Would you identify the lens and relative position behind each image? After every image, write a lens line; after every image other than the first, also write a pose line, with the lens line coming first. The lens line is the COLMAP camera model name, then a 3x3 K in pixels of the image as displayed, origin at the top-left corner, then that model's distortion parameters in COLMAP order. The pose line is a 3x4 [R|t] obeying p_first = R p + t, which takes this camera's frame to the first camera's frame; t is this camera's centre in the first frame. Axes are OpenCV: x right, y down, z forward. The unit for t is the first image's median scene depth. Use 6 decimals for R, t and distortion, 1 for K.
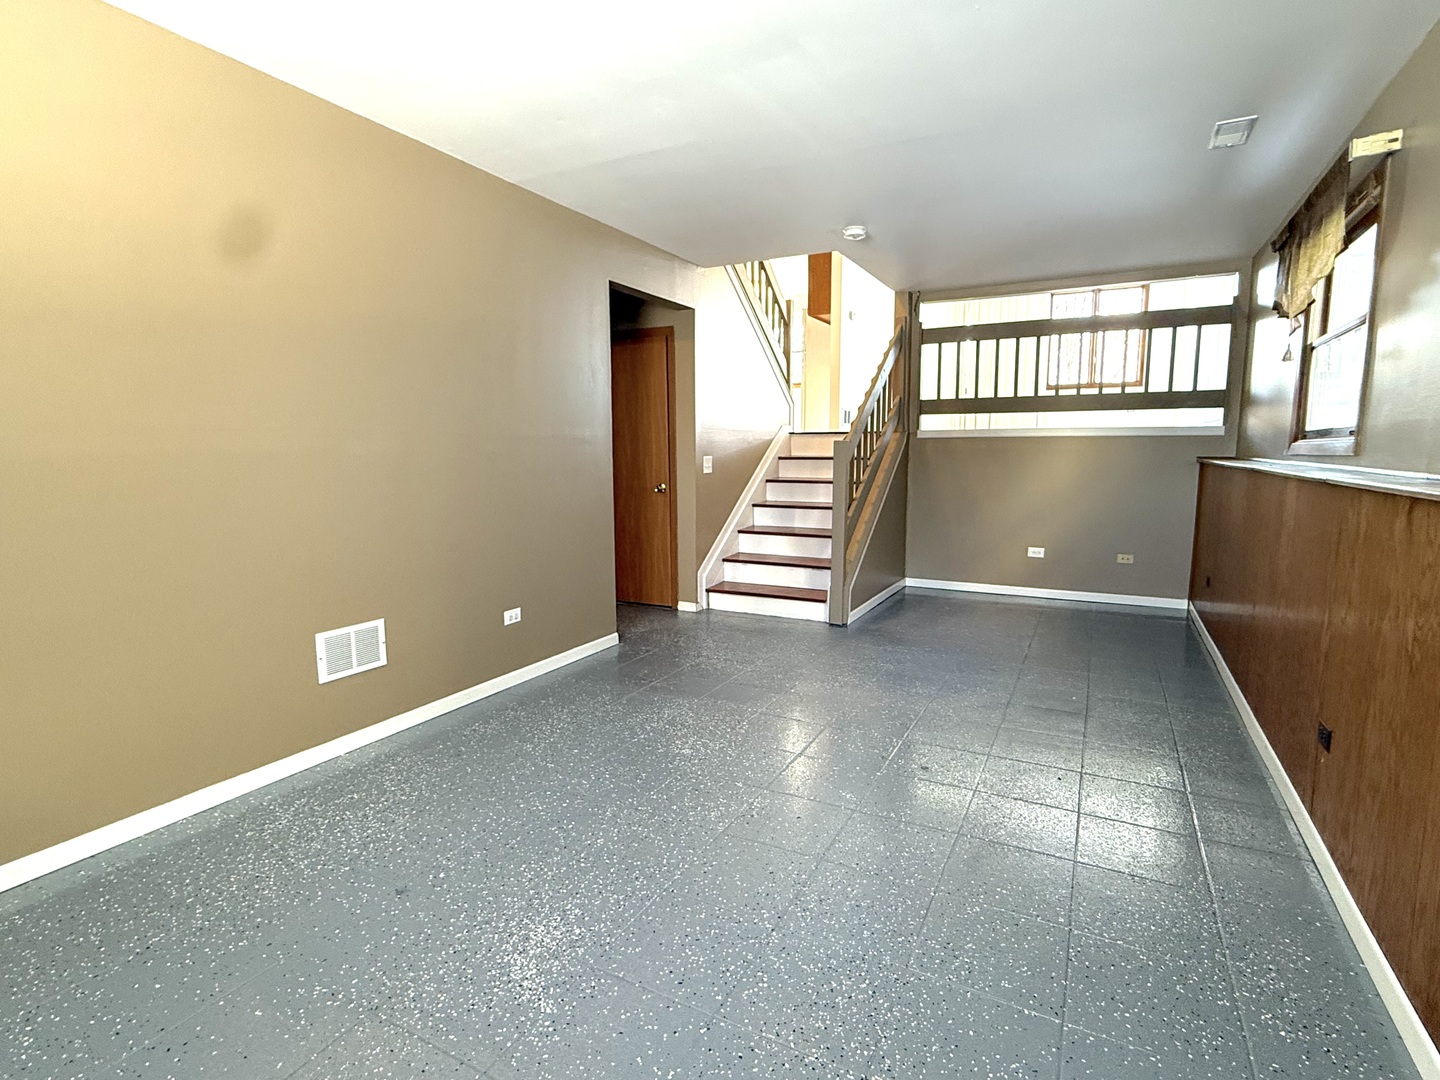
lens RADIAL K [[724.6, 0, 718.0], [0, 724.6, 539.0], [0, 0, 1]] dist [-0.000618, 0.000014]
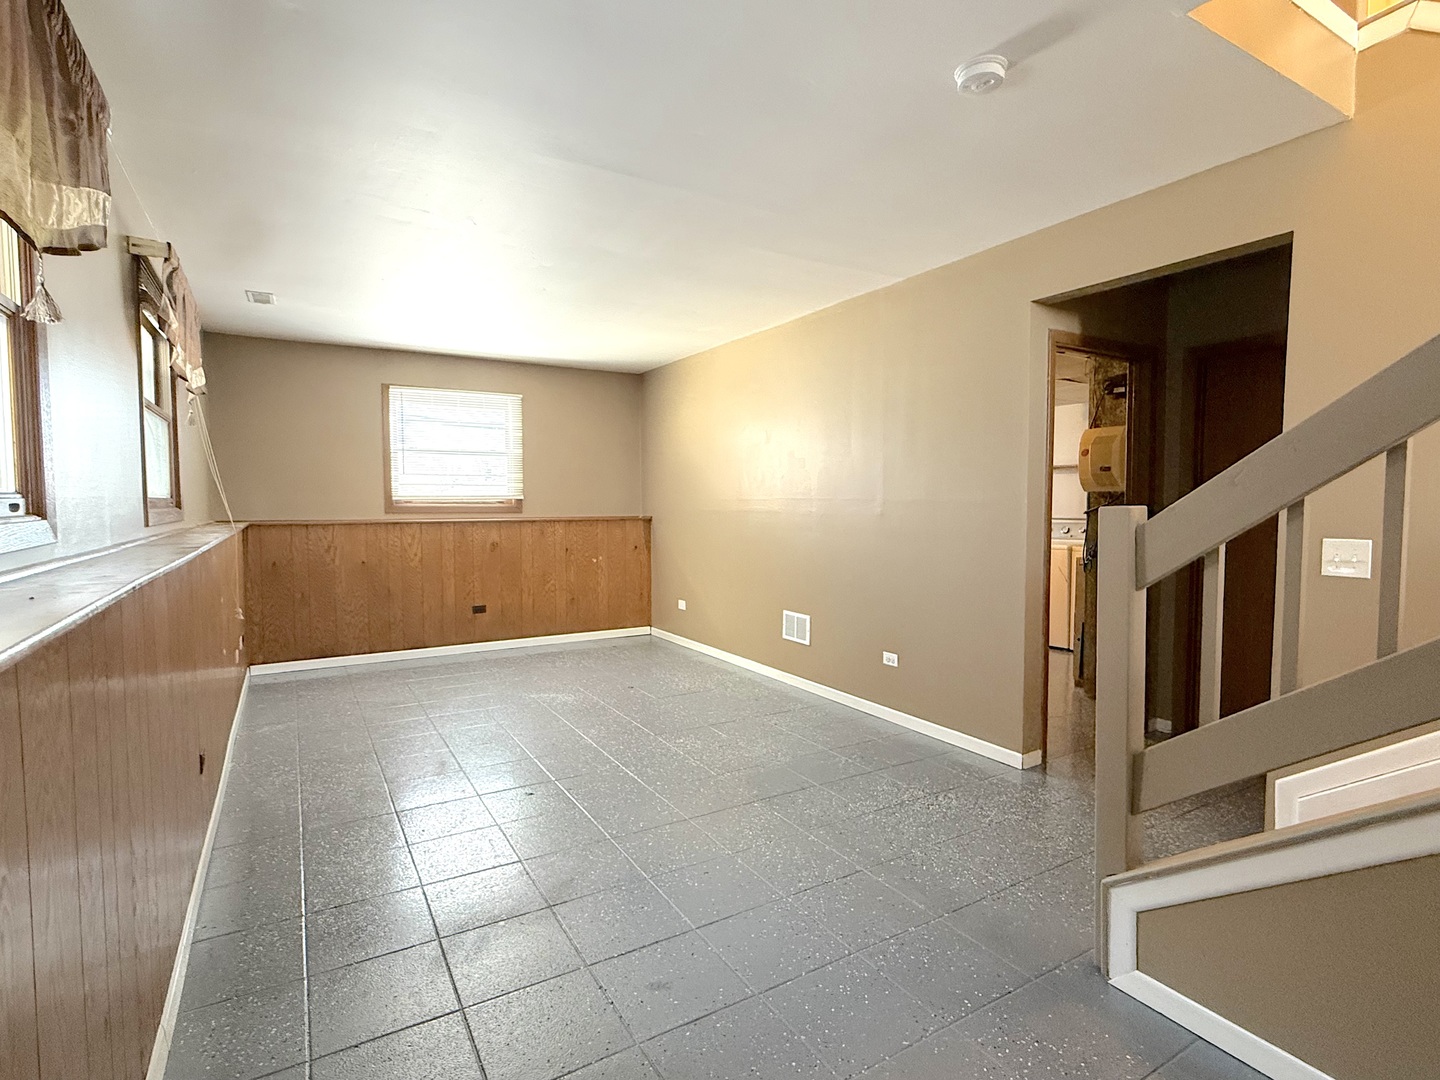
lens RADIAL K [[724.6, 0, 717.4], [0, 724.6, 537.6], [0, 0, 1]] dist [-0.000618, 0.000014]
pose [[-0.523870, 0.050047, -0.850327, 0.989780], [-0.099943, 0.987766, 0.119710, -0.230394], [0.845915, 0.147697, -0.512459, 1.619083]]
